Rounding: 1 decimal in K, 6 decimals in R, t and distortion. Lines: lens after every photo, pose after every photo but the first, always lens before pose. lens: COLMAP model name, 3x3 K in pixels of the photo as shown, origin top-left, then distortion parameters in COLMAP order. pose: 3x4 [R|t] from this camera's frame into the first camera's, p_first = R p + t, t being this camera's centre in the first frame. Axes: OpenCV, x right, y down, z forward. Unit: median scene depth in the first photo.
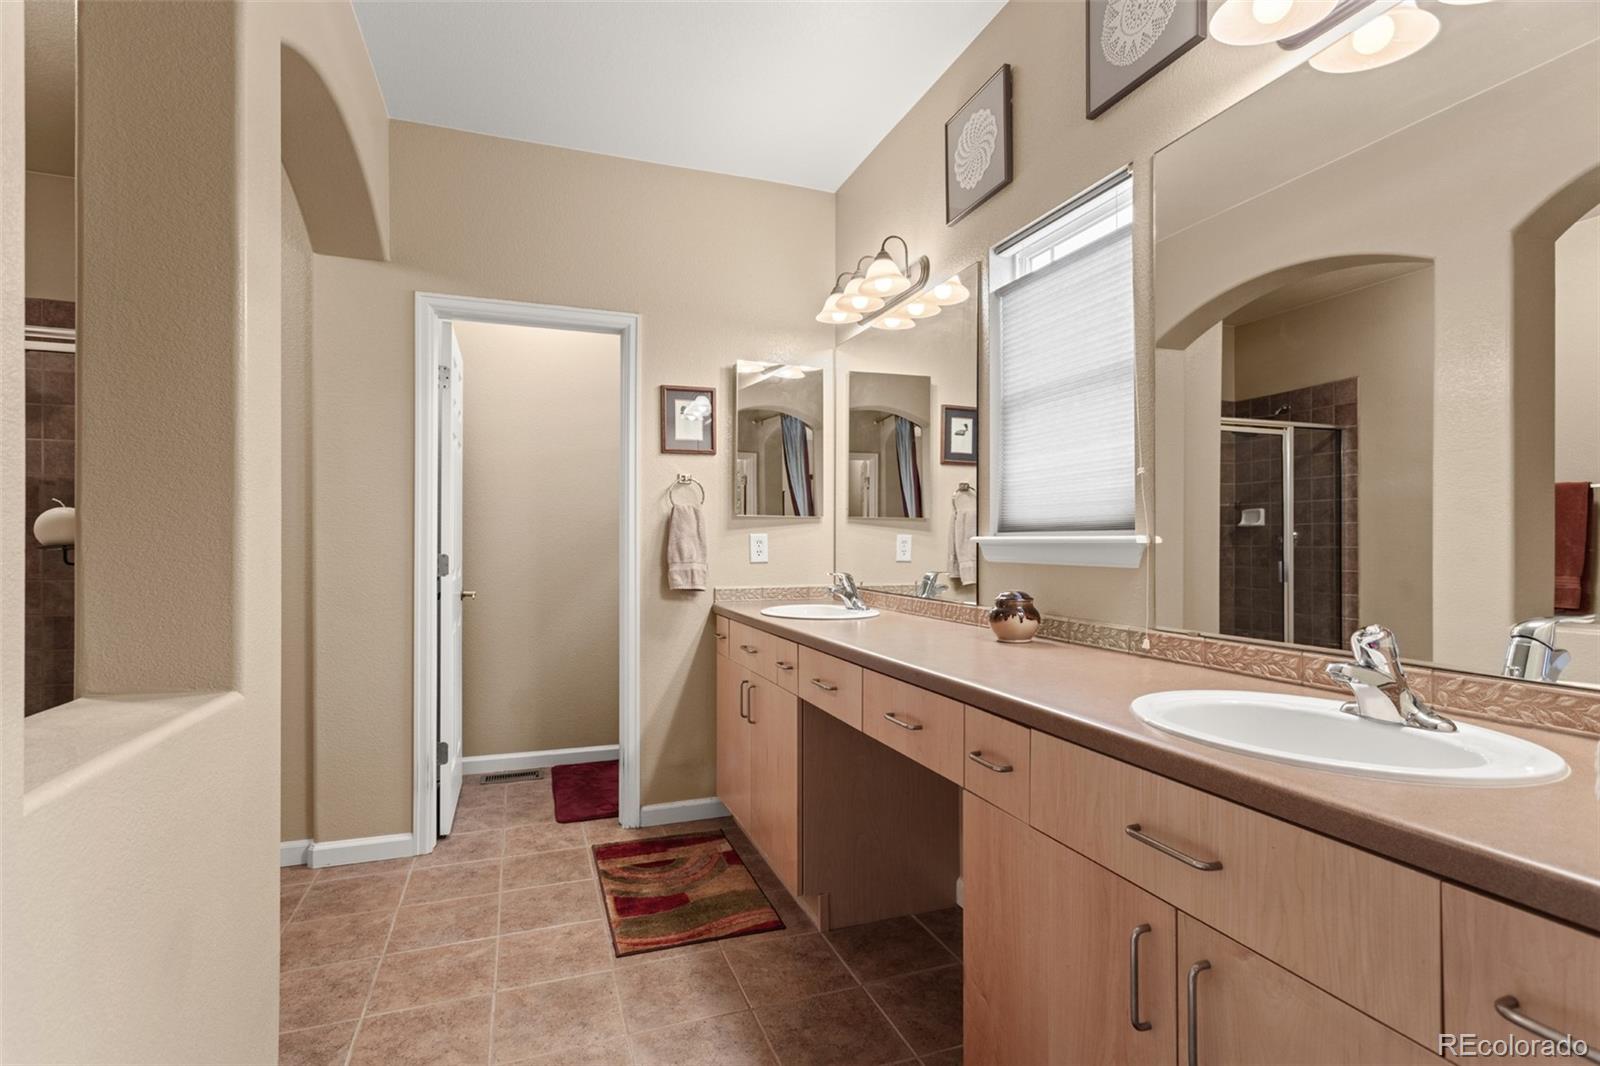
lens RADIAL K [[762.2, 0, 801.7], [0, 762.2, 538.0], [0, 0, 1]] dist [-0.002883, 0.003181]
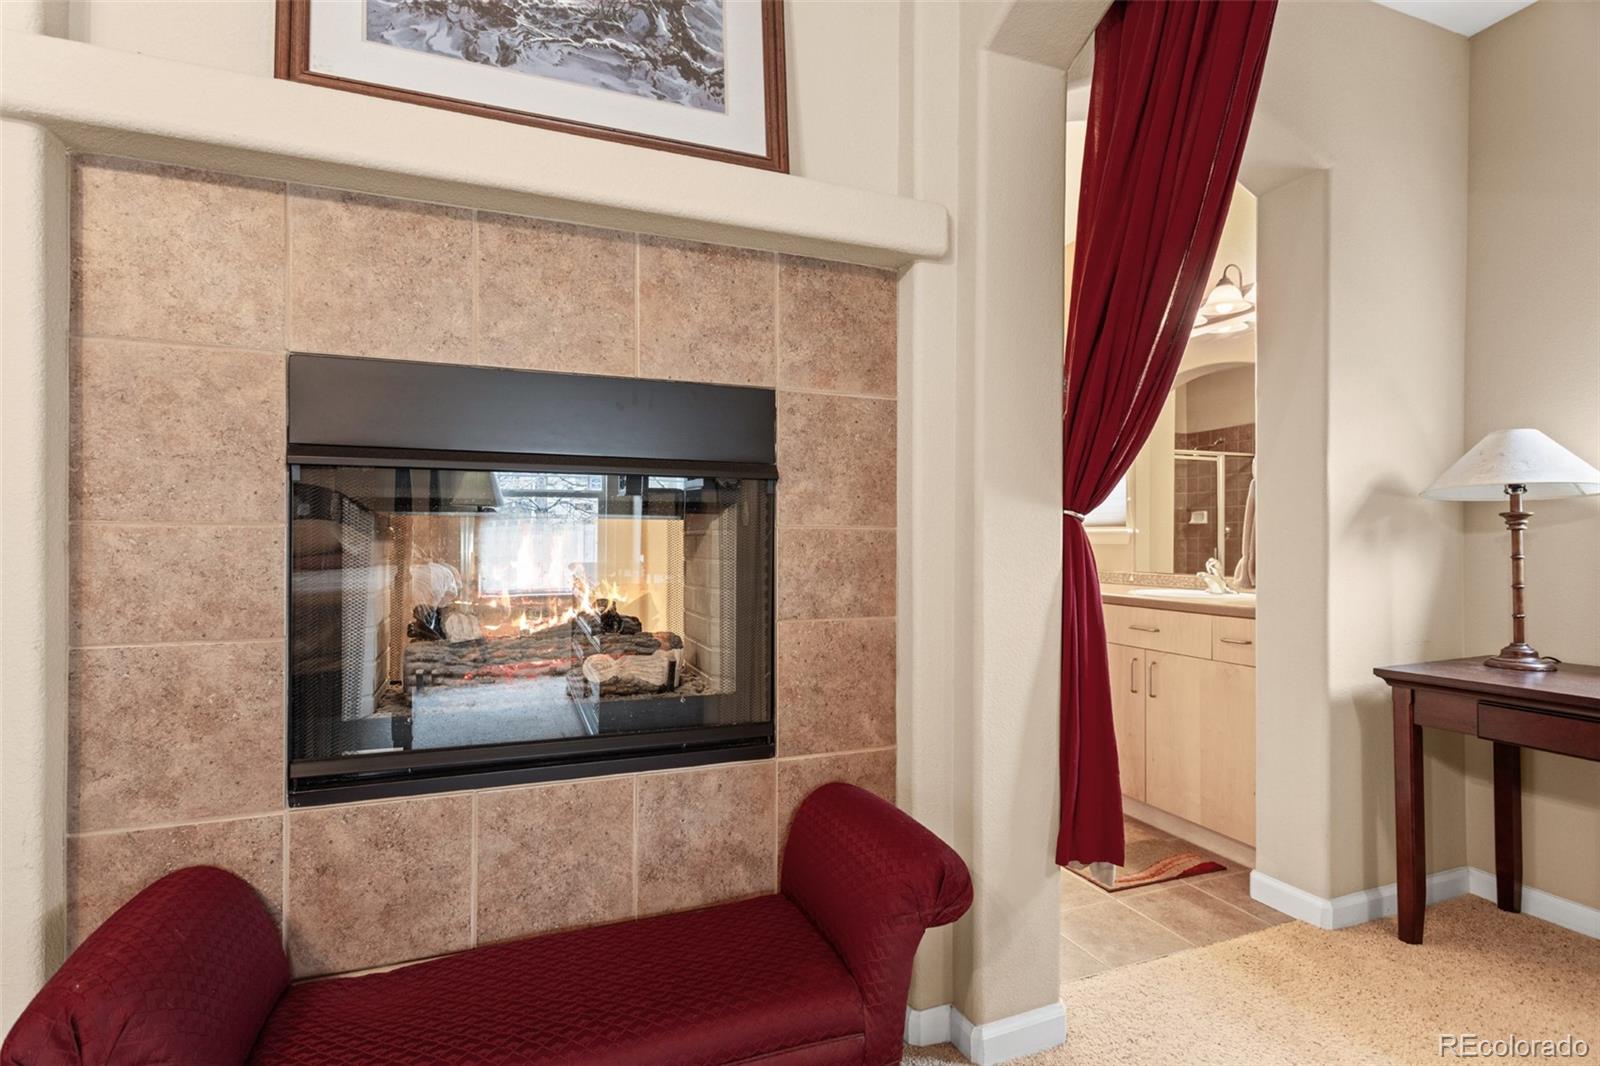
lens RADIAL K [[762.2, 0, 793.9], [0, 762.2, 529.9], [0, 0, 1]] dist [-0.002883, 0.003181]
pose [[0.999622, 0.004706, 0.027076, -0.205343], [-0.004638, 0.999986, -0.002586, 0.003433], [-0.027087, 0.002460, 0.999630, -0.413881]]
